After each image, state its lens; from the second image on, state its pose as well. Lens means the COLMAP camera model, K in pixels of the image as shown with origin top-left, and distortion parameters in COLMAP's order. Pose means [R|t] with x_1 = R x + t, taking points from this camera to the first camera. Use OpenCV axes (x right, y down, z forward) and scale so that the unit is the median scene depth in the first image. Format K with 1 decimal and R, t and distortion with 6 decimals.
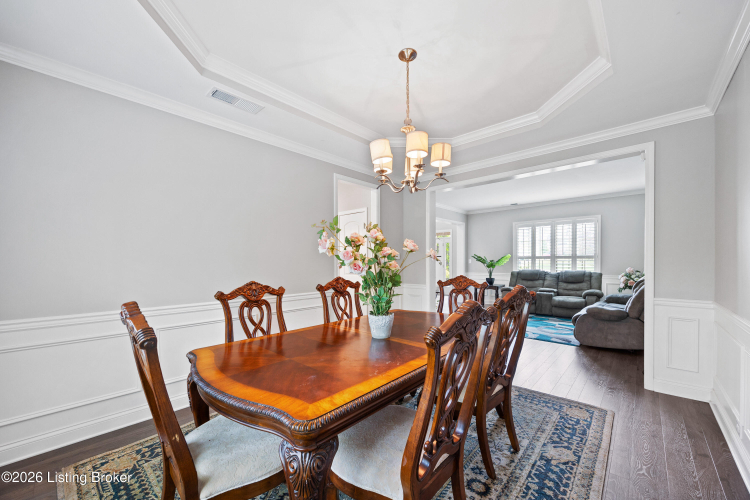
lens RADIAL K [[292.8, 0, 378.1], [0, 292.8, 266.9], [0, 0, 1]] dist [-0.000060, 0.000006]
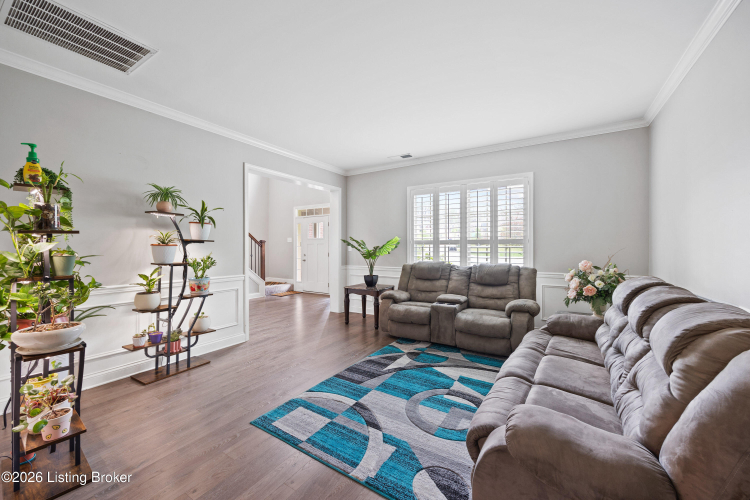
lens RADIAL K [[292.8, 0, 373.7], [0, 292.8, 247.0], [0, 0, 1]] dist [-0.000060, 0.000006]
pose [[0.986150, 0.005097, 0.165778, 0.323753], [-0.001276, 0.999731, -0.023149, -0.008076], [-0.165851, 0.022616, 0.985891, 0.443979]]
